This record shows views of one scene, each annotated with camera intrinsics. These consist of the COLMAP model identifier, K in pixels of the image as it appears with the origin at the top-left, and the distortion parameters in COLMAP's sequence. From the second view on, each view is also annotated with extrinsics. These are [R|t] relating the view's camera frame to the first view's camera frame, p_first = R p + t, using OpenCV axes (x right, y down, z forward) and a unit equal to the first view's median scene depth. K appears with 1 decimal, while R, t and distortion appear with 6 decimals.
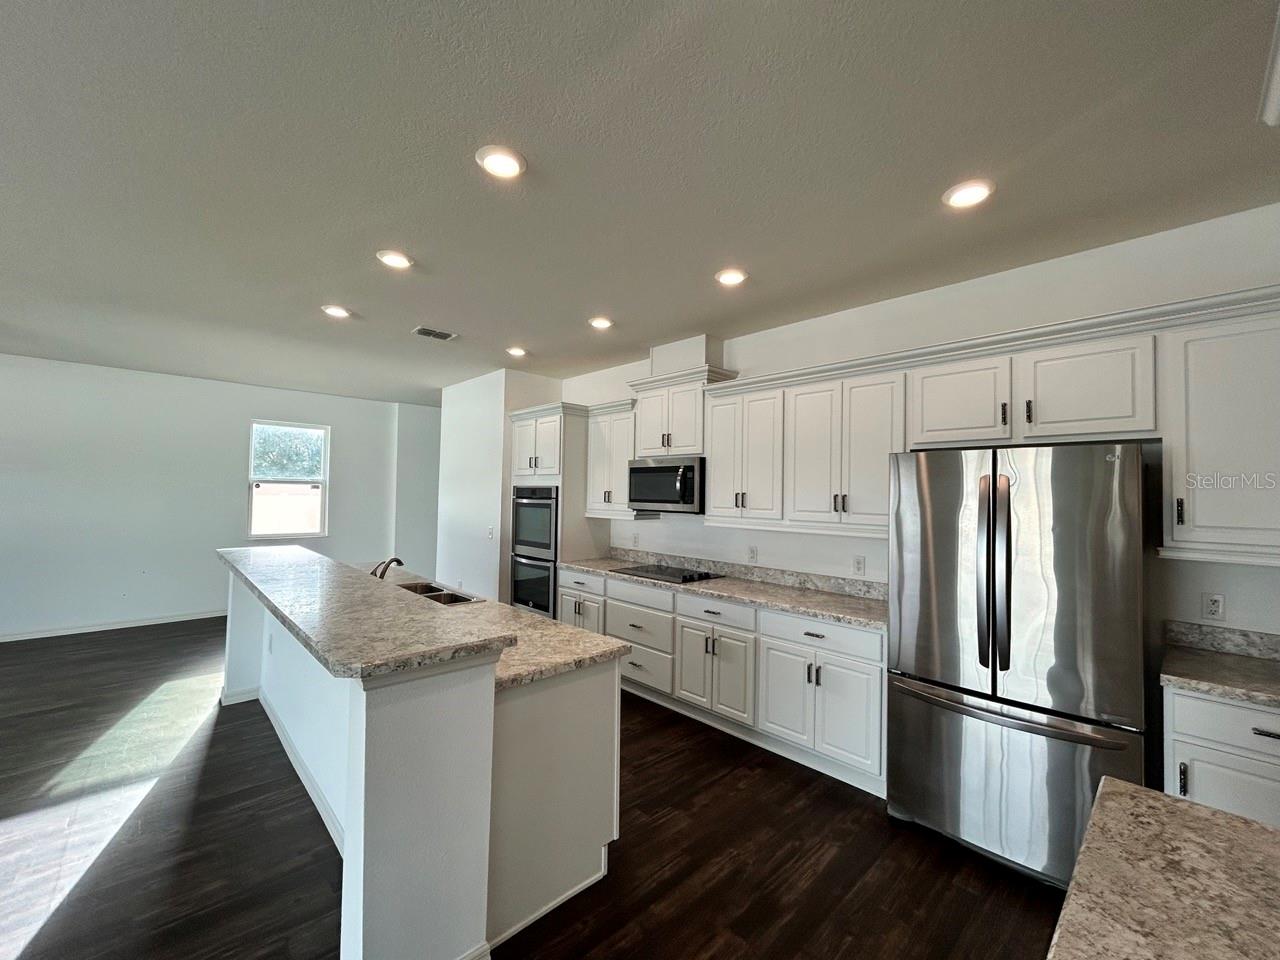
lens RADIAL K [[519.3, 0, 640.4], [0, 519.3, 479.8], [0, 0, 1]] dist [-0.000195, 0.000391]
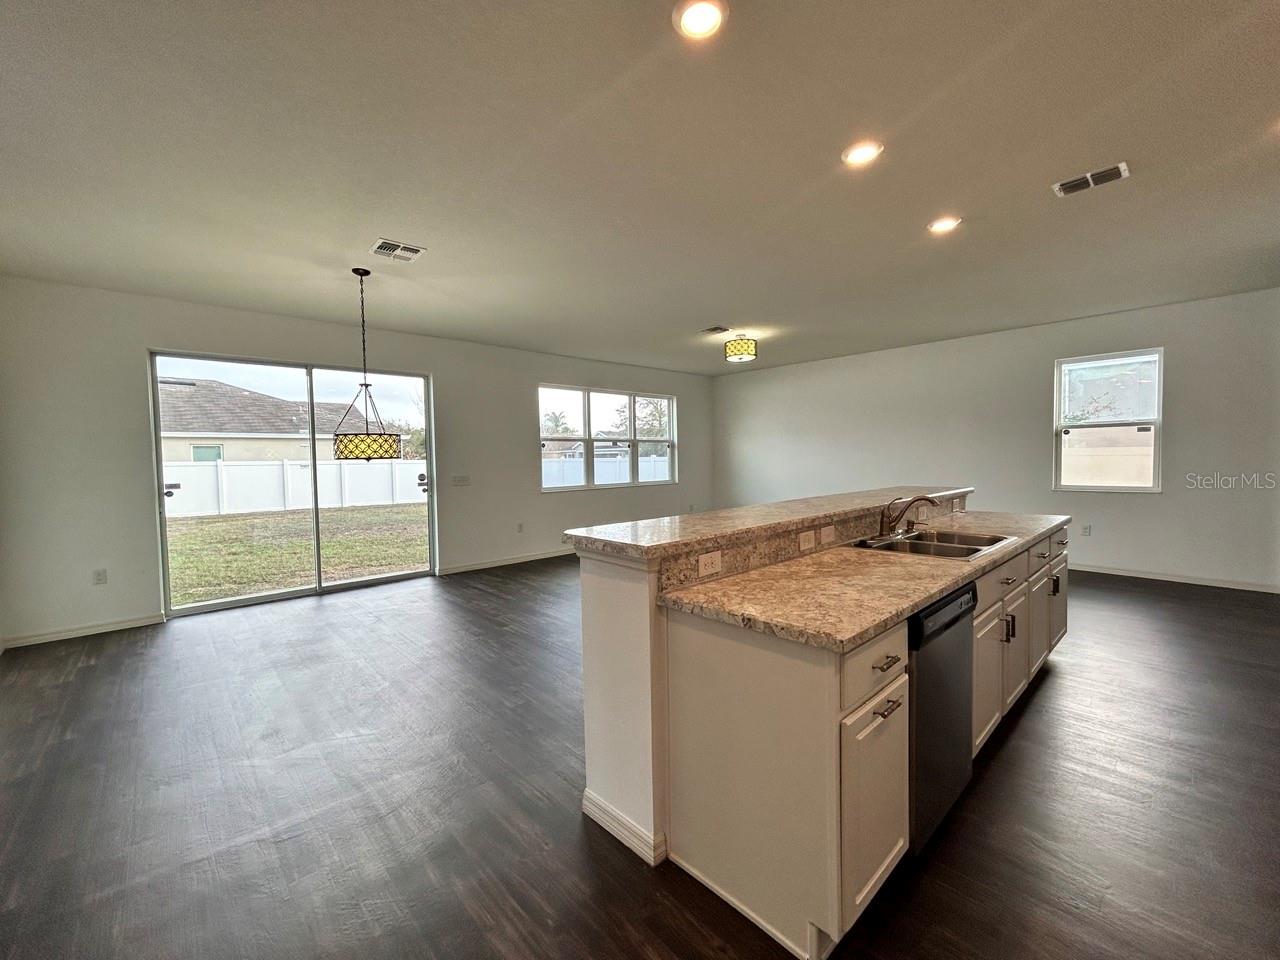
lens RADIAL K [[519.3, 0, 636.8], [0, 519.3, 477.9], [0, 0, 1]] dist [-0.000195, 0.000391]
pose [[-0.021829, 0.022303, -0.999513, 0.358079], [0.044010, 0.998803, 0.021326, 0.074681], [0.998793, -0.043523, -0.022785, 0.506313]]
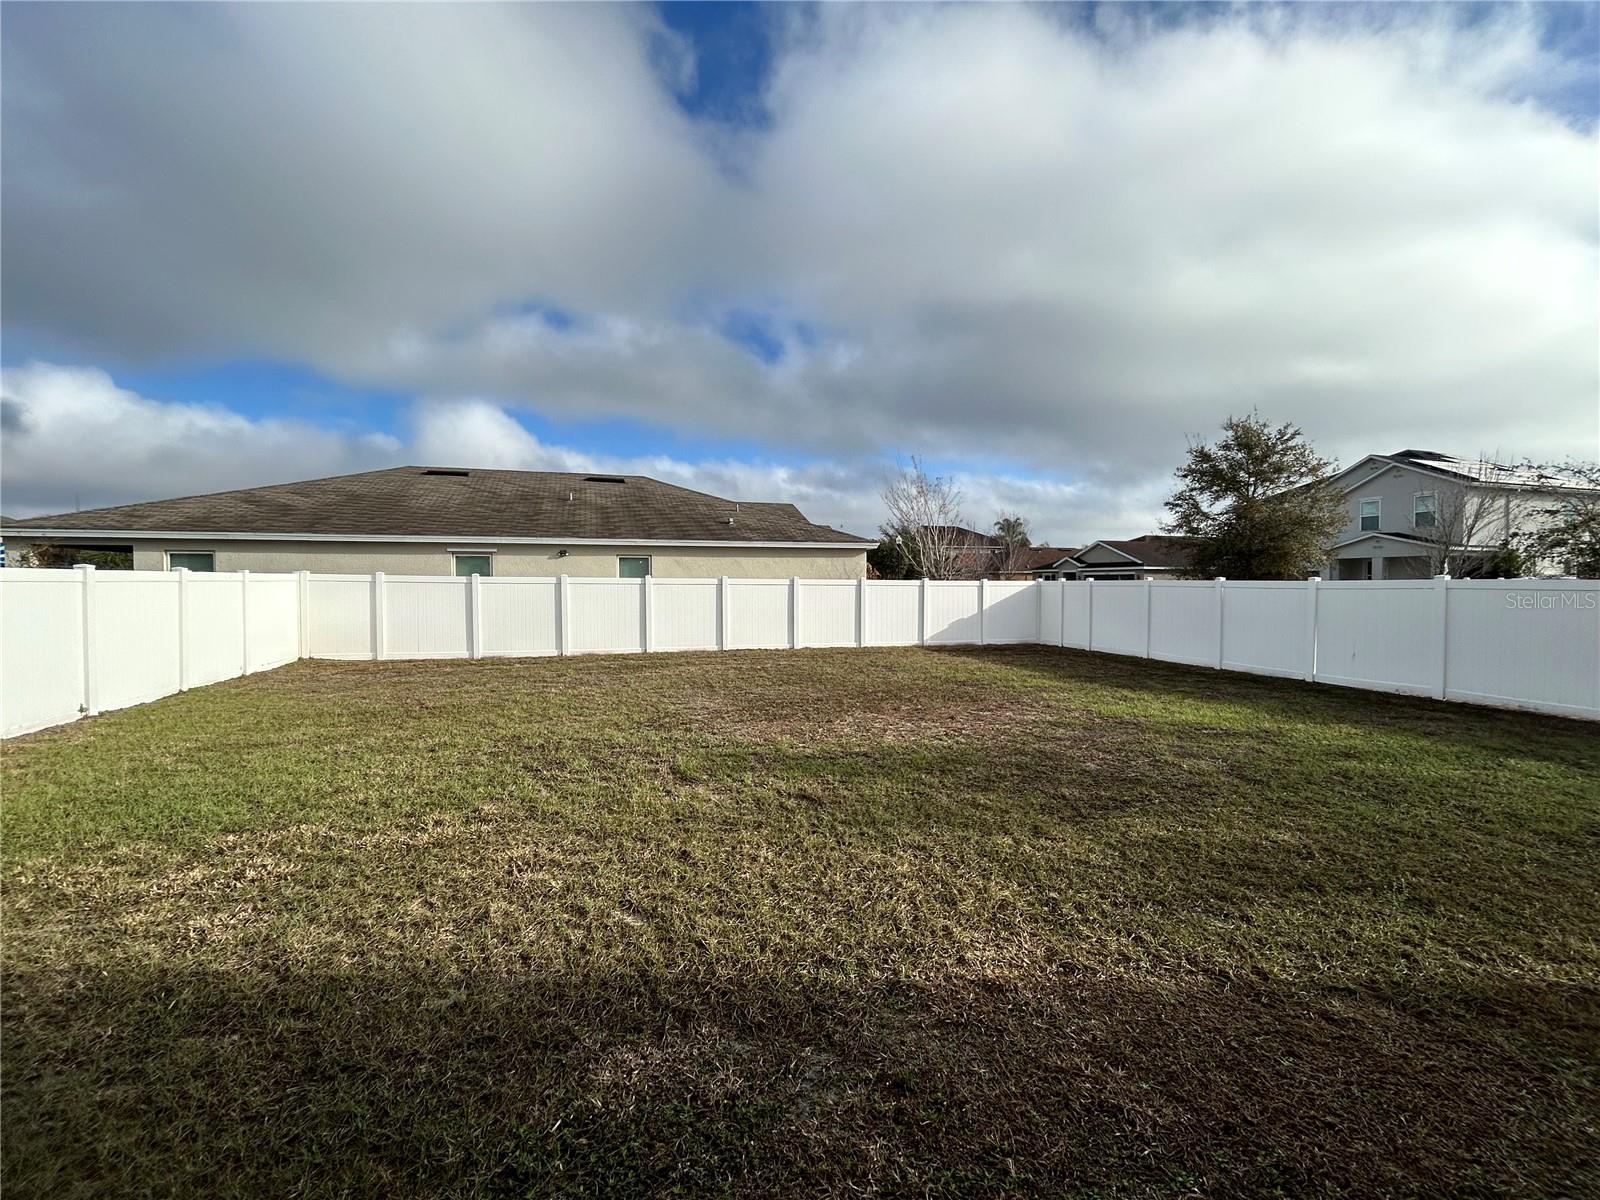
lens RADIAL K [[649.1, 0, 793.8], [0, 649.1, 595.6], [0, 0, 1]] dist [-0.000195, 0.000391]
pose [[-0.455791, 0.002887, -0.890082, -1.047595], [0.017101, 0.999839, -0.005514, 0.007043], [0.889923, -0.017735, -0.455767, -0.685235]]
